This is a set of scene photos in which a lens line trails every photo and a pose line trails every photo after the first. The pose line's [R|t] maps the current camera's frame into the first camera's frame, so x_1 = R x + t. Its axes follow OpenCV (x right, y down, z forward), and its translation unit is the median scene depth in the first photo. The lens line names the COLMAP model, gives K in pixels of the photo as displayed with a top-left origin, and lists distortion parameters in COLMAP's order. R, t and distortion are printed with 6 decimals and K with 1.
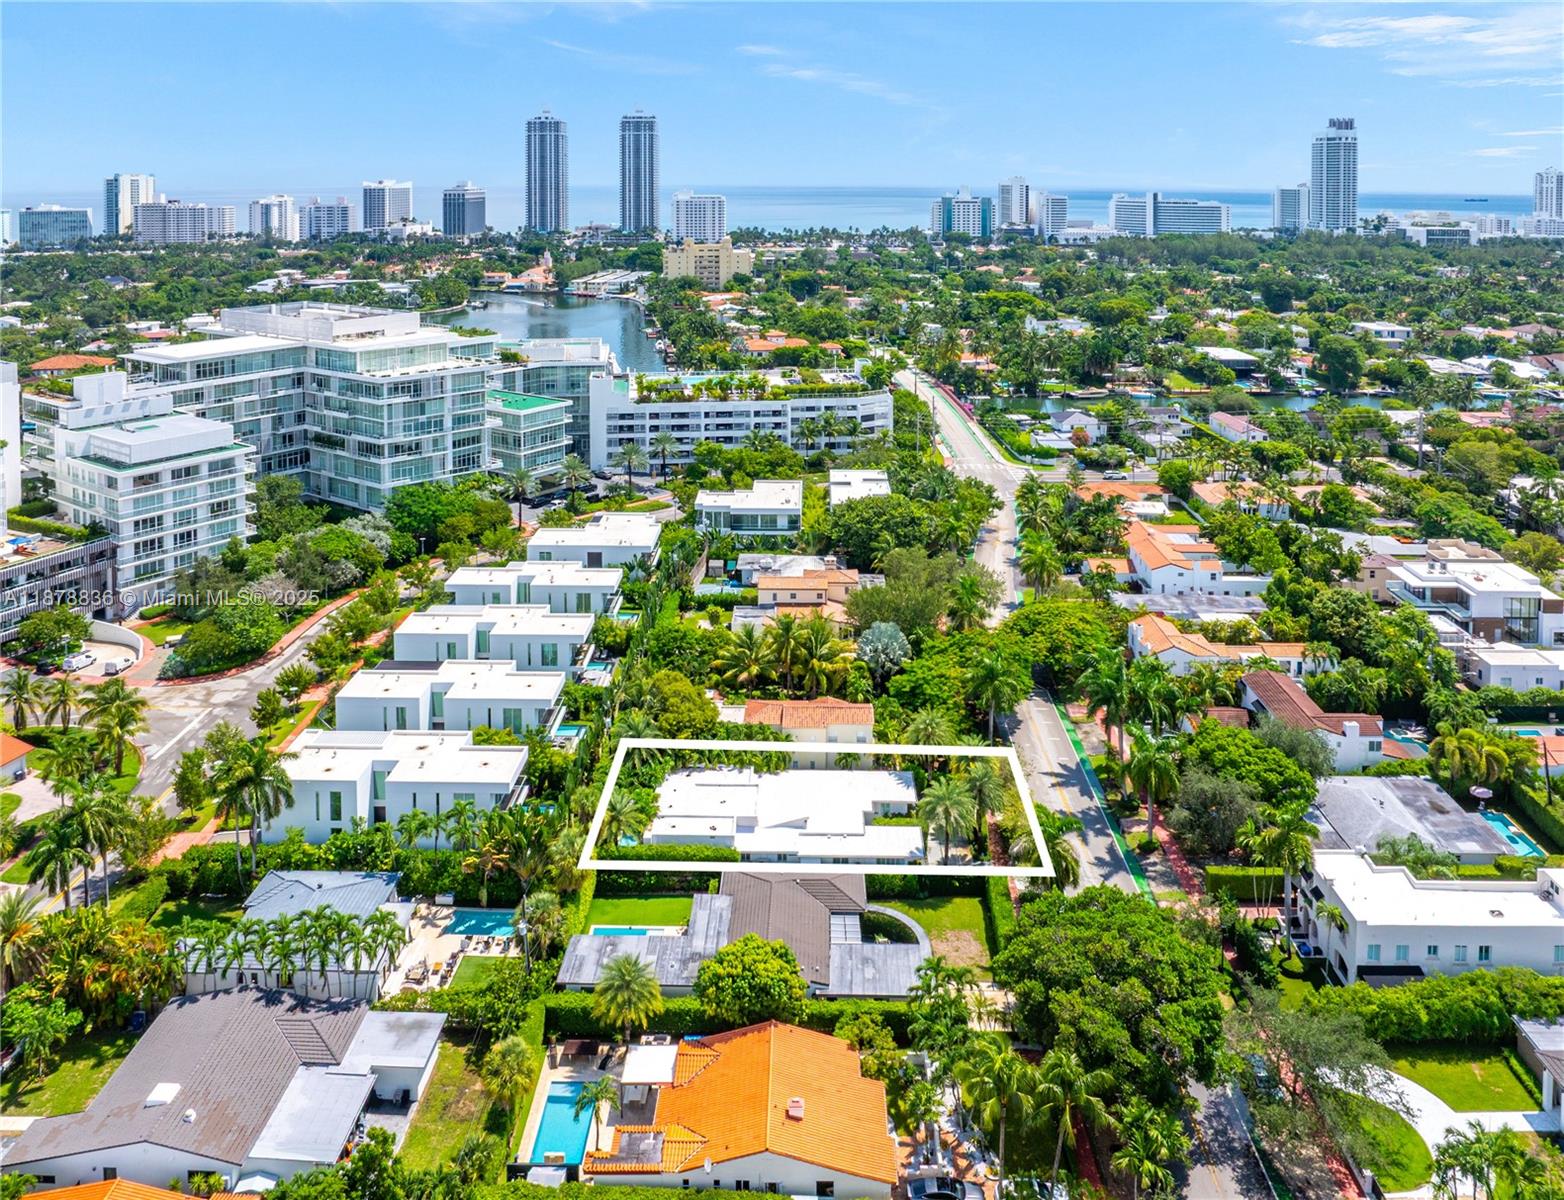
lens RADIAL K [[1163.9, 0, 782.0], [0, 1163.9, 600.0], [0, 0, 1]] dist [-0.042912, -0.001795]
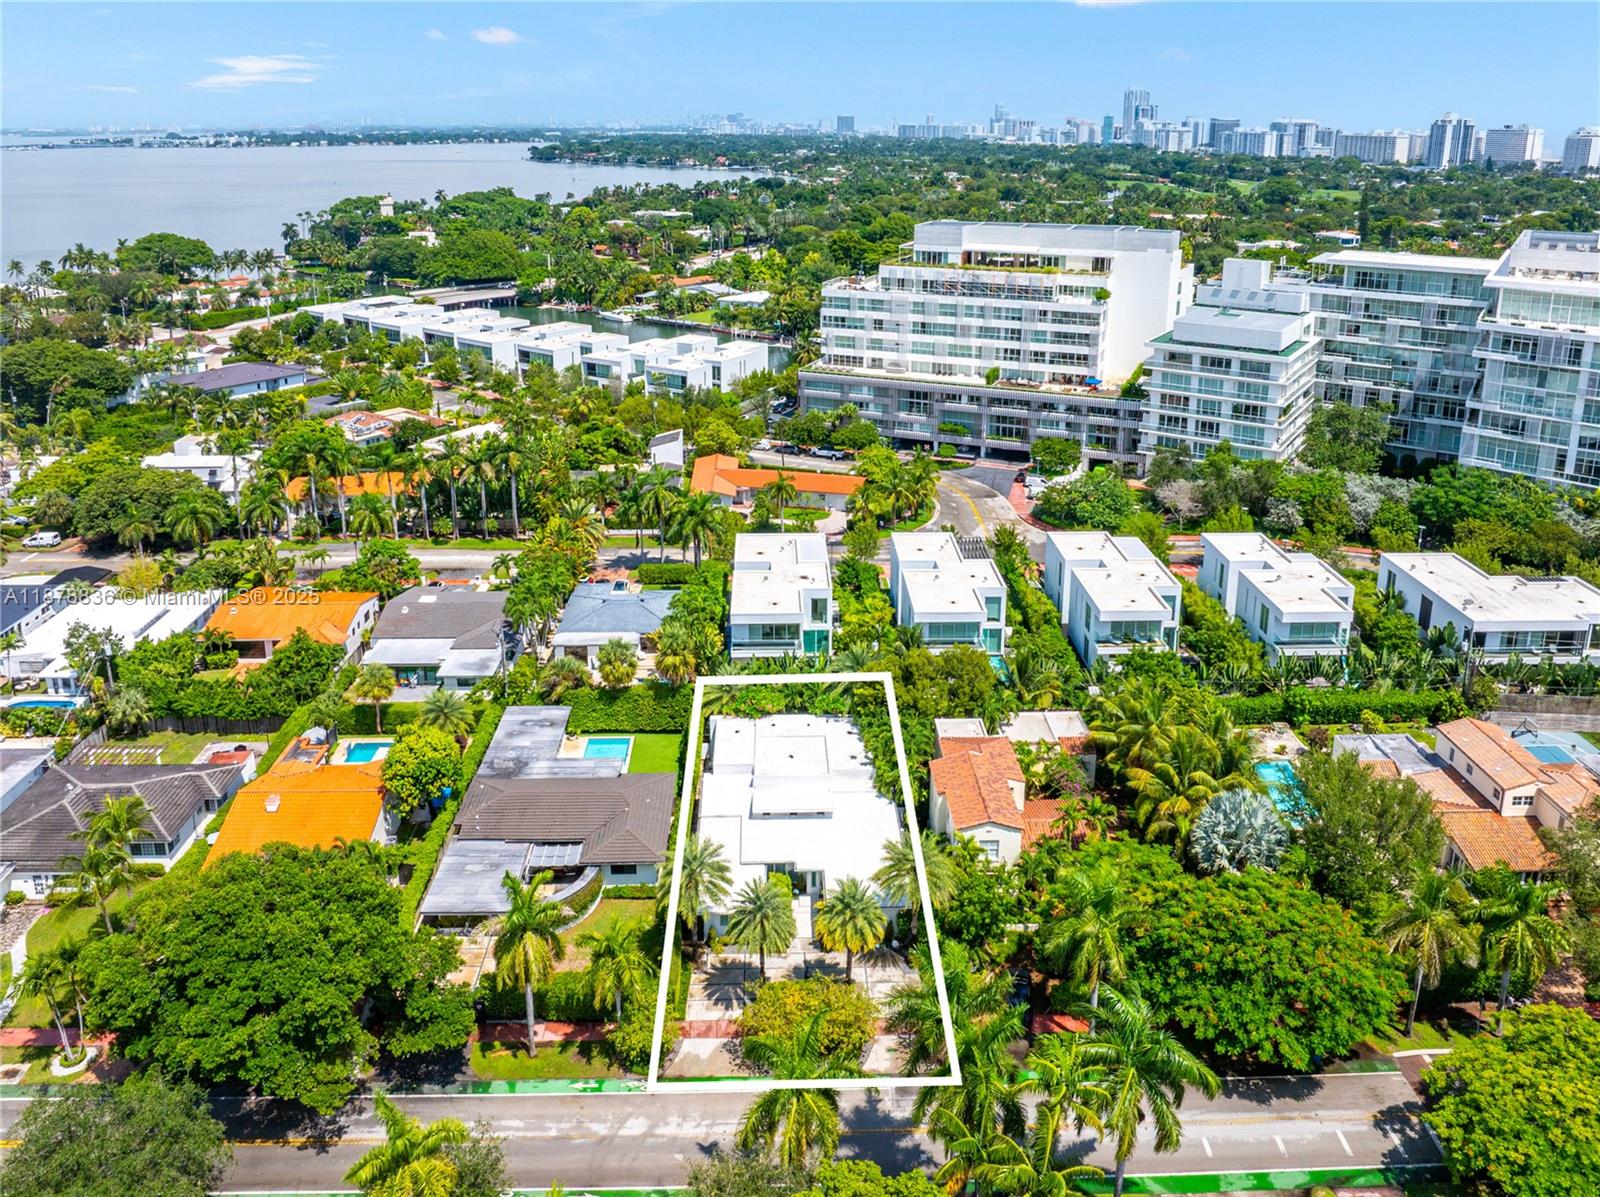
lens RADIAL K [[1161.1, 0, 800.0], [0, 1161.1, 598.5], [0, 0, 1]] dist [-0.033471, -0.002903]
pose [[0.053854, 0.381075, -0.922974, 0.375052], [-0.345816, 0.874234, 0.340774, -0.118849], [0.936756, 0.300827, 0.178863, 0.432428]]
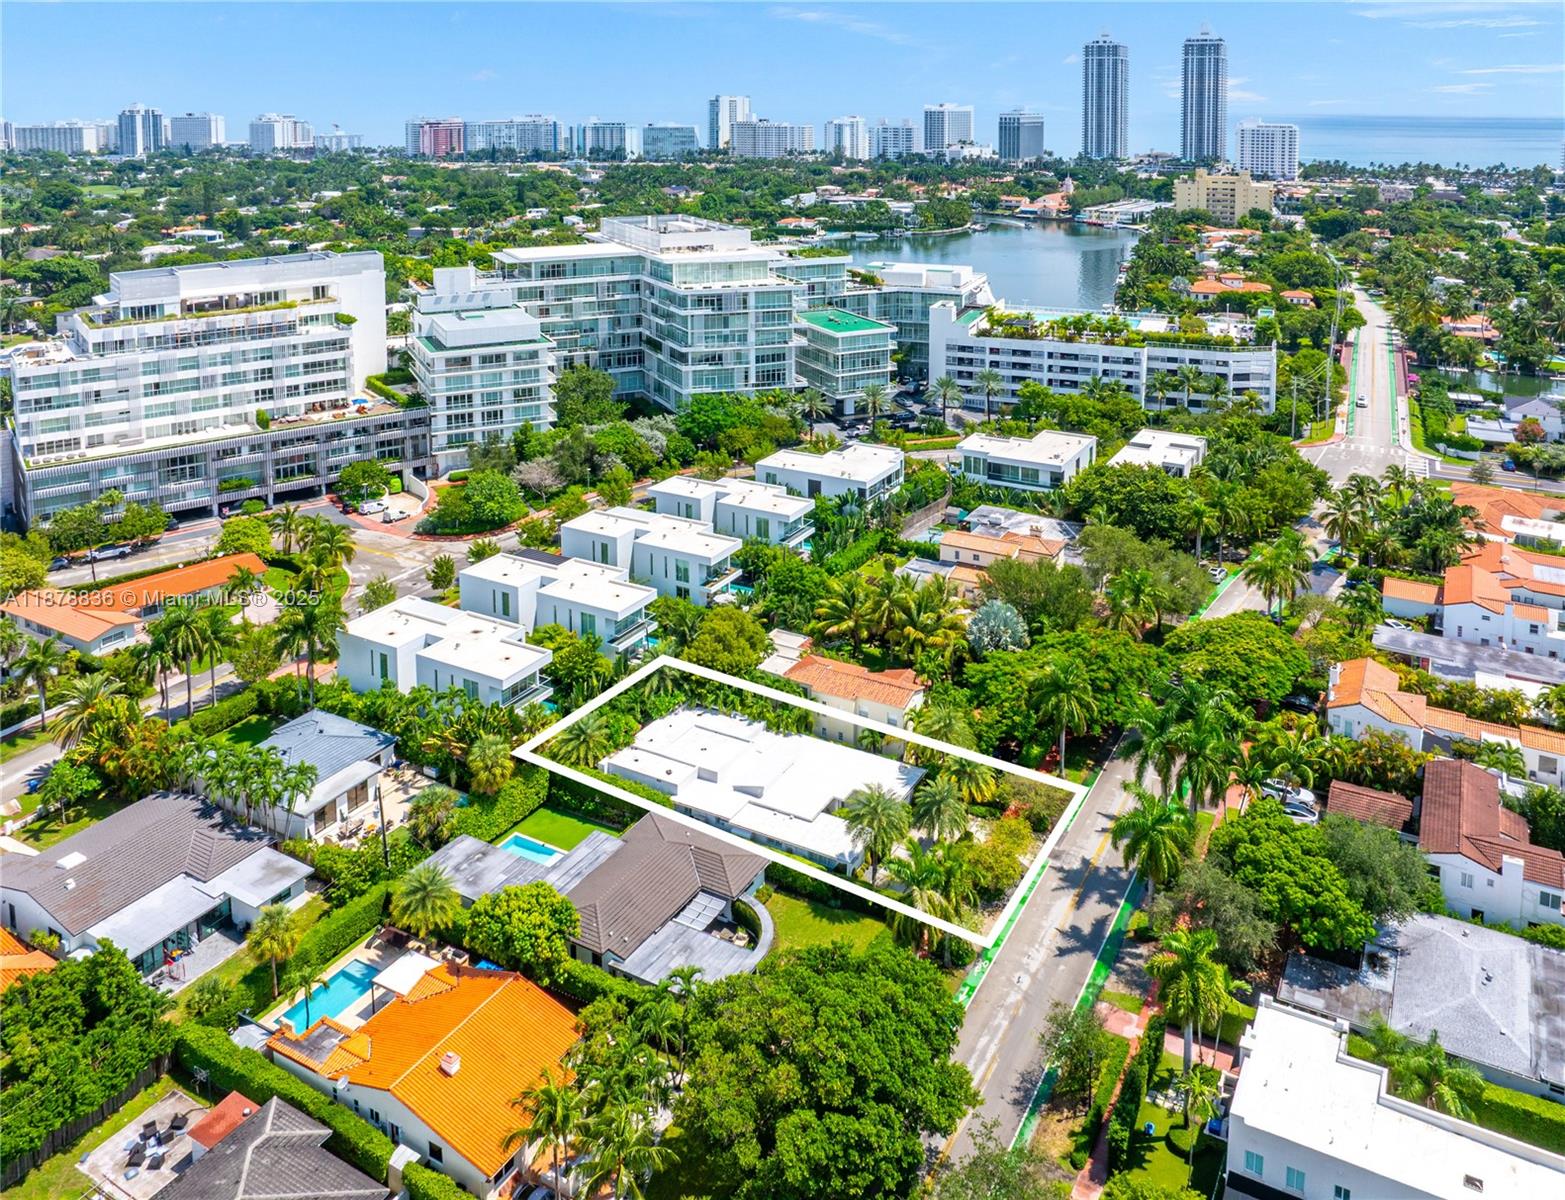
lens RADIAL K [[1158.6, 0, 780.3], [0, 1158.6, 528.0], [0, 0, 1]] dist [-0.044558, -0.002820]
pose [[0.878159, 0.160983, -0.450467, 0.219489], [-0.159131, 0.986352, 0.042274, -0.031435], [0.451125, 0.034560, 0.891791, 0.089679]]
